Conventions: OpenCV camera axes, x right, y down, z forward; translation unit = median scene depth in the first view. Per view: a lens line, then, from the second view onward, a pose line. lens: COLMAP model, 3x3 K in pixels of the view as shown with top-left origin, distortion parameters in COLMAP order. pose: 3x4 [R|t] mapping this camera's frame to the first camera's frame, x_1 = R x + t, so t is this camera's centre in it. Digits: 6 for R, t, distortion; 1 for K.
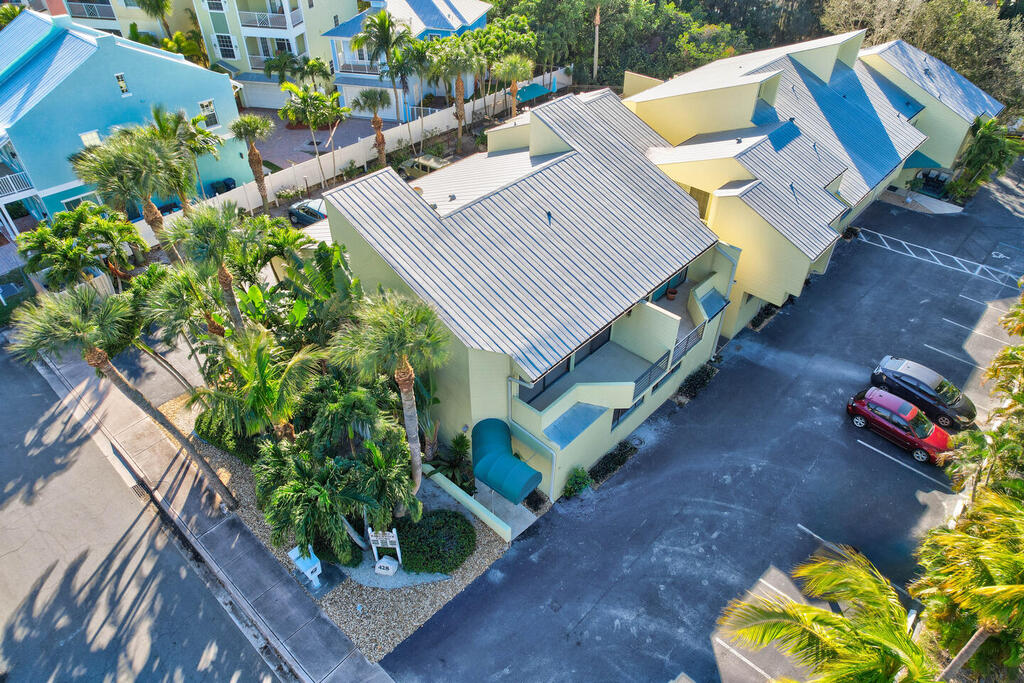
lens RADIAL K [[664.5, 0, 512.0], [0, 664.5, 341.5], [0, 0, 1]] dist [-0.076420, 0.071042]
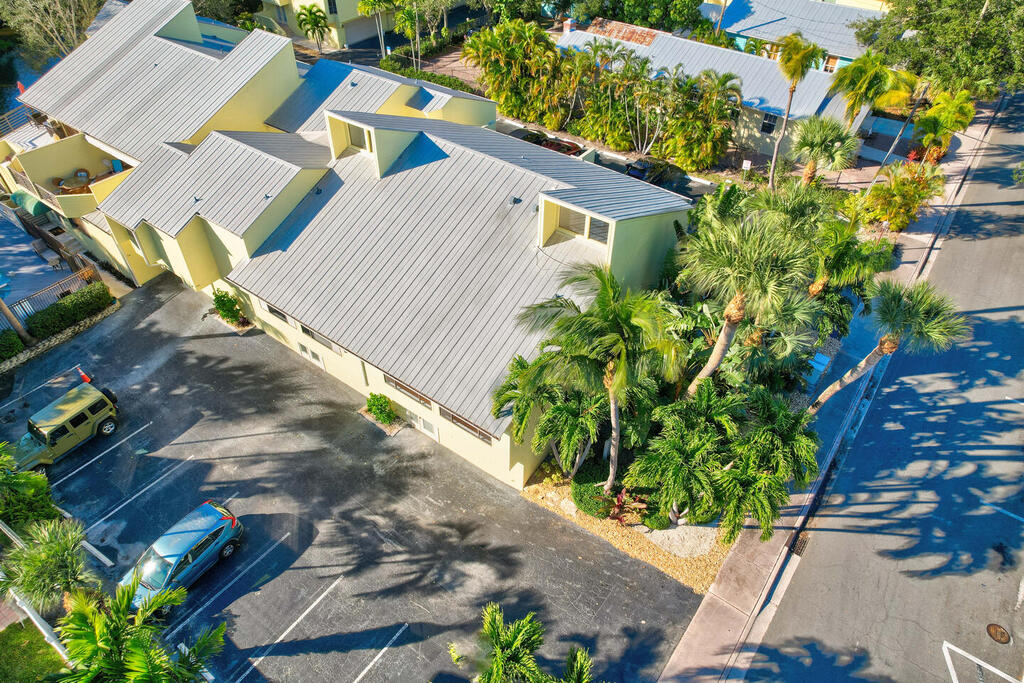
lens RADIAL K [[664.5, 0, 512.0], [0, 664.5, 341.5], [0, 0, 1]] dist [-0.076420, 0.071042]
pose [[-0.104130, -0.683785, 0.722215, -1.028802], [0.616319, 0.525563, 0.586459, -0.753758], [-0.780582, 0.506183, 0.366703, 0.844146]]
